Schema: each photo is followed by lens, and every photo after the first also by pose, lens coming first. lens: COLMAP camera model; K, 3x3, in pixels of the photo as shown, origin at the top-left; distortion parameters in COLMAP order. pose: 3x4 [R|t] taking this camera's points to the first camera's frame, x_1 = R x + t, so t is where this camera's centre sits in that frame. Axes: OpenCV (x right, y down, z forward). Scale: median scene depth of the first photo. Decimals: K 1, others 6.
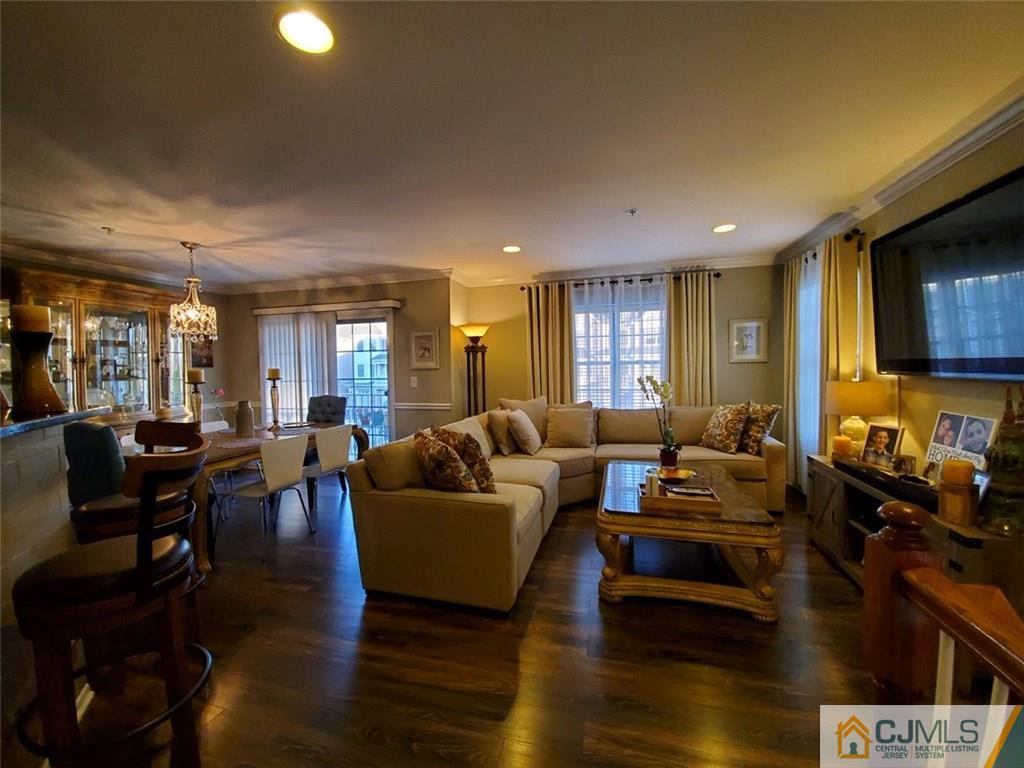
lens RADIAL K [[404.8, 0, 511.4], [0, 404.8, 380.1], [0, 0, 1]] dist [0.011021, -0.014422]
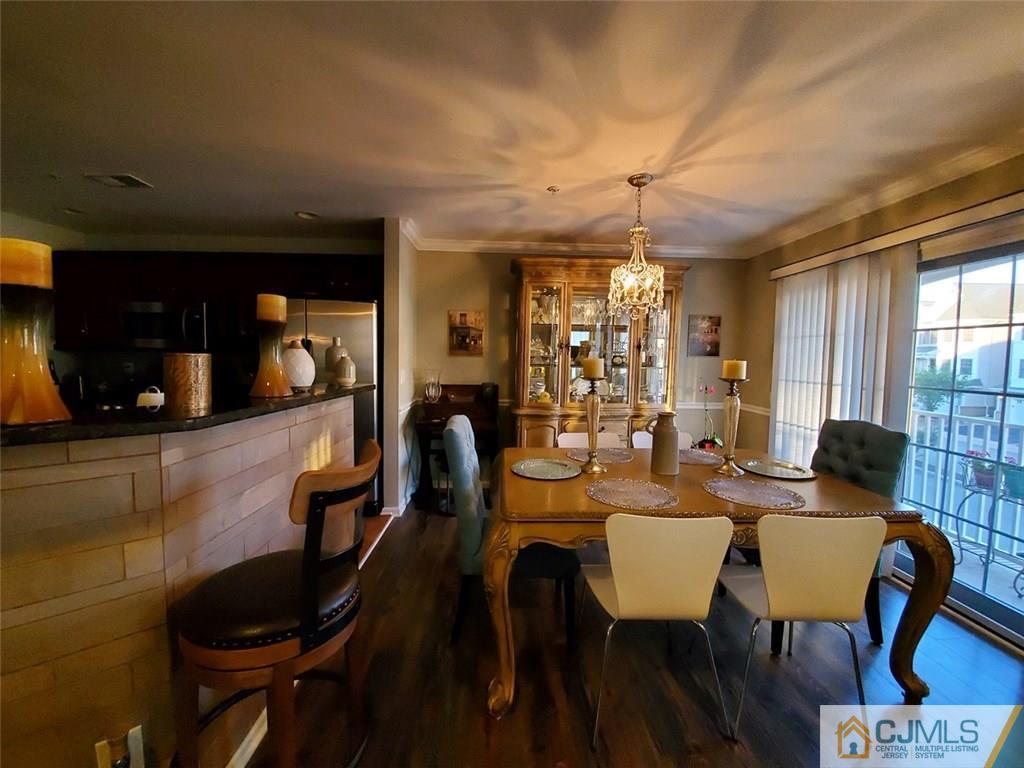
lens RADIAL K [[404.8, 0, 511.4], [0, 404.8, 380.1], [0, 0, 1]] dist [0.011021, -0.014422]
pose [[0.287912, 0.078735, -0.954415, -0.130669], [-0.054633, 0.996342, 0.065713, -0.019324], [0.956097, 0.033223, 0.291160, 0.485004]]
